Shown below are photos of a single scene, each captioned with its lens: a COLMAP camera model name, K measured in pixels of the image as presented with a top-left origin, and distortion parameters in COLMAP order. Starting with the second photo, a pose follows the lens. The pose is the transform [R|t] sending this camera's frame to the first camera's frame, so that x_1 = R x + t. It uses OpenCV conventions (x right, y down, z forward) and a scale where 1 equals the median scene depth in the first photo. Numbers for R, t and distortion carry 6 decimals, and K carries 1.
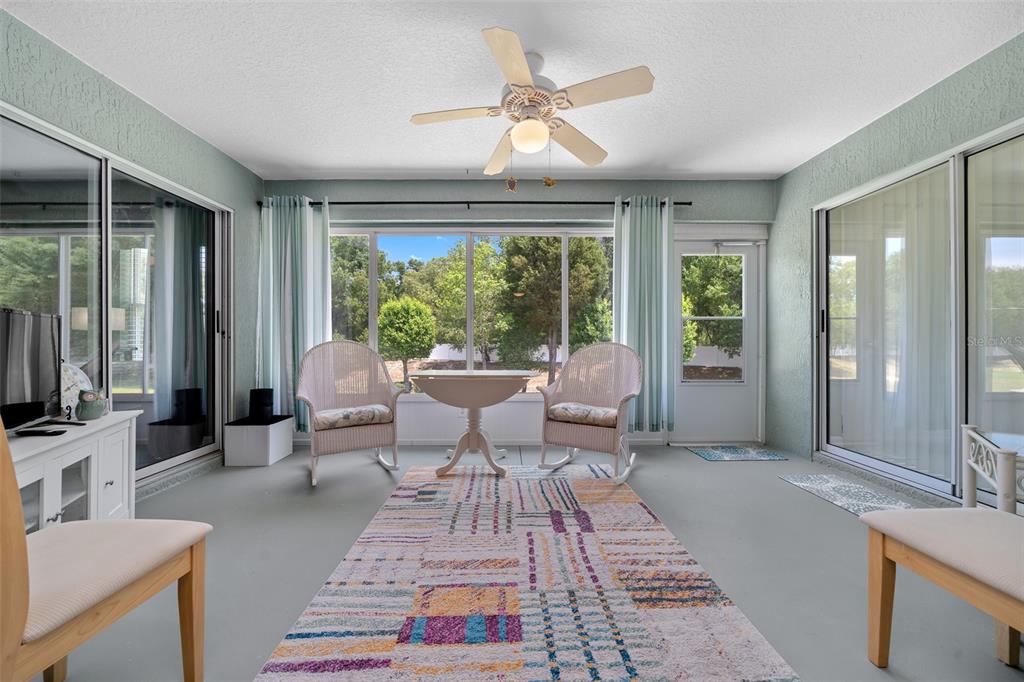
lens RADIAL K [[355.0, 0, 511.6], [0, 355.0, 342.2], [0, 0, 1]] dist [-0.006428, 0.000259]
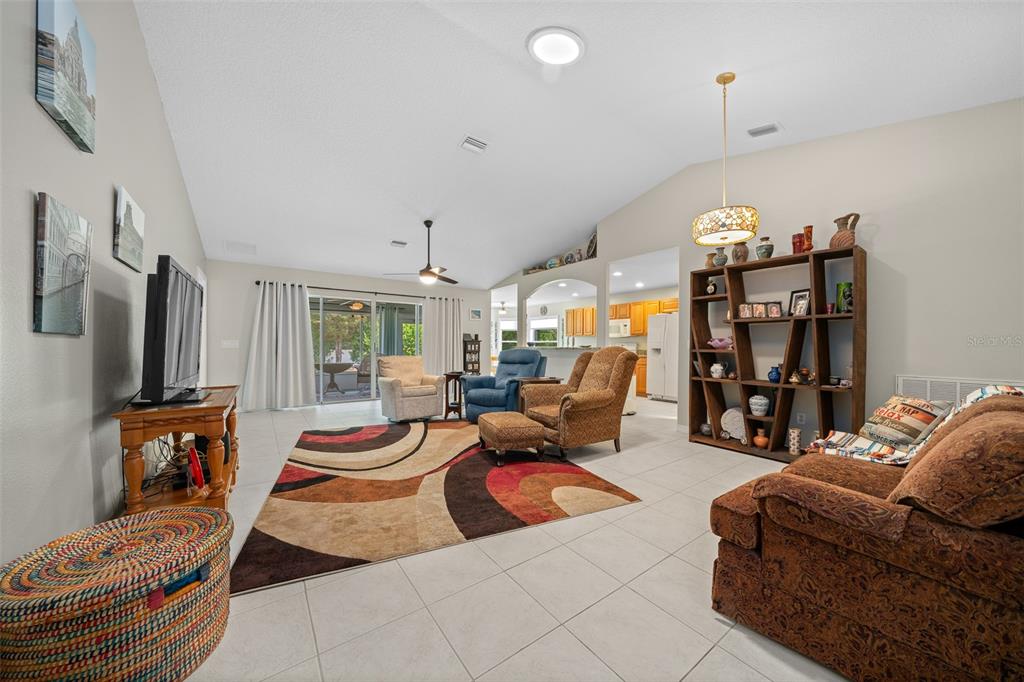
lens RADIAL K [[355.0, 0, 515.7], [0, 355.0, 346.8], [0, 0, 1]] dist [-0.006428, 0.000259]
pose [[0.806182, 0.003166, 0.591659, -1.122910], [-0.005586, 0.999982, 0.002261, -0.125086], [-0.591641, -0.005127, 0.806185, -4.243124]]
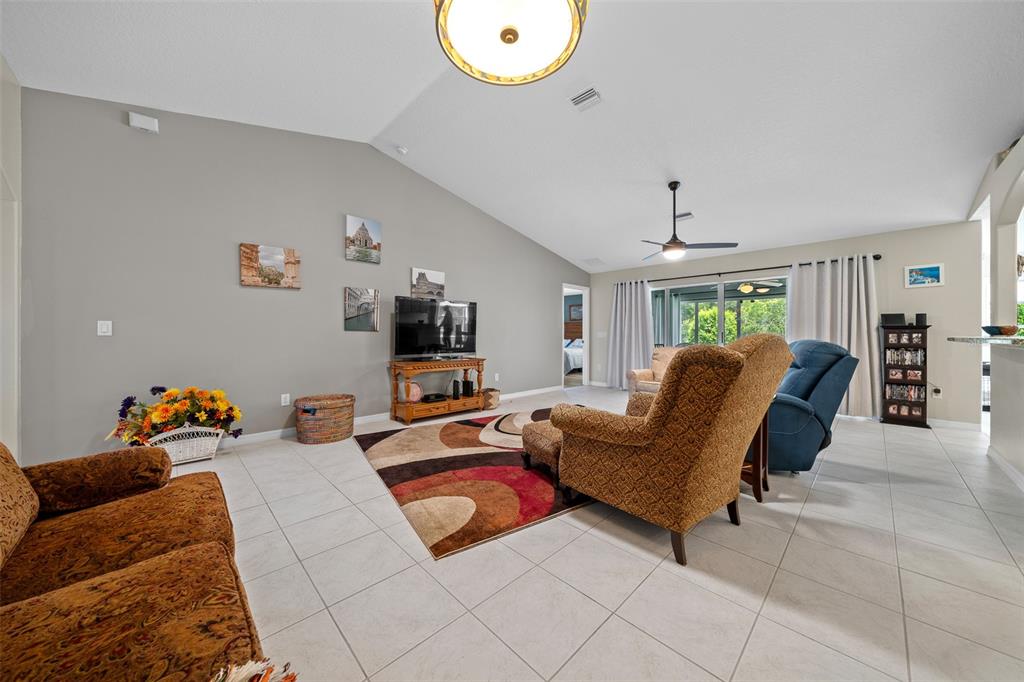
lens RADIAL K [[355.0, 0, 503.7], [0, 355.0, 334.4], [0, 0, 1]] dist [-0.006428, 0.000259]
pose [[0.689266, 0.001973, -0.724506, 1.134633], [-0.003813, 0.999992, -0.000904, -0.121079], [0.724499, 0.003385, 0.689268, -3.907745]]
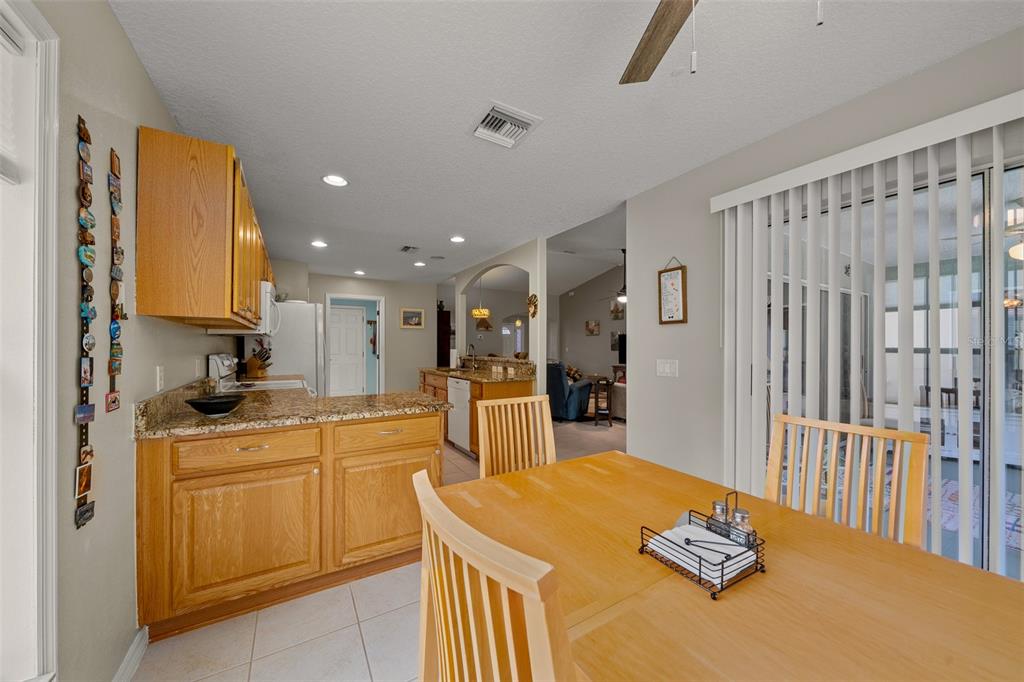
lens RADIAL K [[355.0, 0, 513.0], [0, 355.0, 343.3], [0, 0, 1]] dist [-0.006428, 0.000259]
pose [[-0.859684, -0.008081, -0.510762, 2.963916], [-0.006246, 0.999966, -0.005307, -0.226524], [0.510788, -0.001372, -0.859706, 1.325809]]
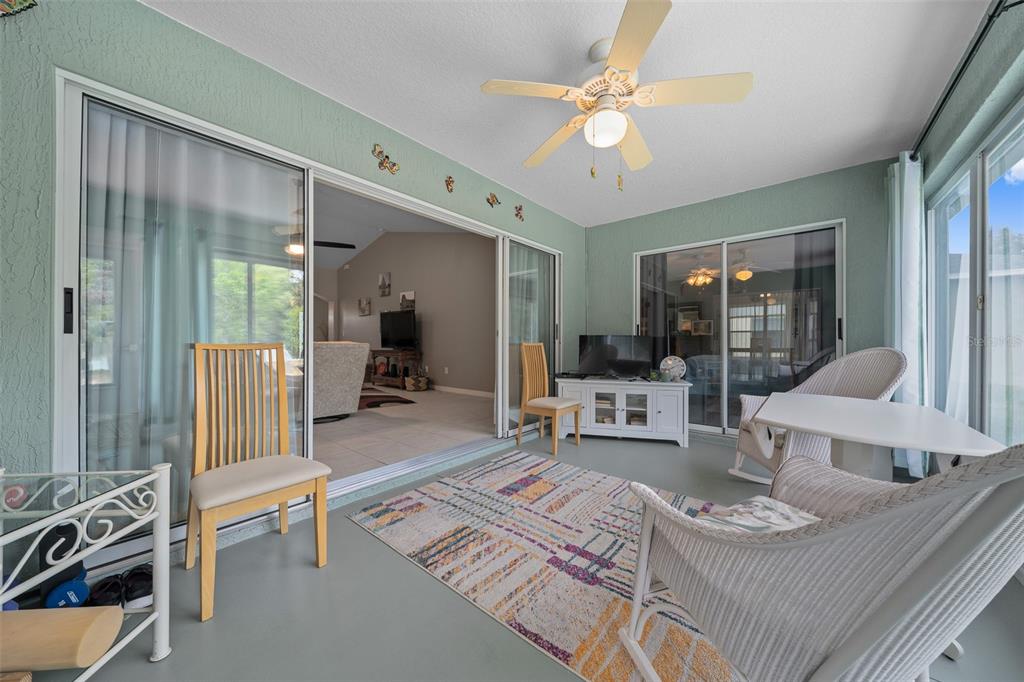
lens RADIAL K [[355.0, 0, 514.0], [0, 355.0, 342.9], [0, 0, 1]] dist [-0.006428, 0.000259]
pose [[-0.643662, 0.000275, -0.765310, 1.129200], [-0.003211, 0.999990, 0.003060, -0.027278], [0.765303, 0.004426, -0.643655, 1.752612]]
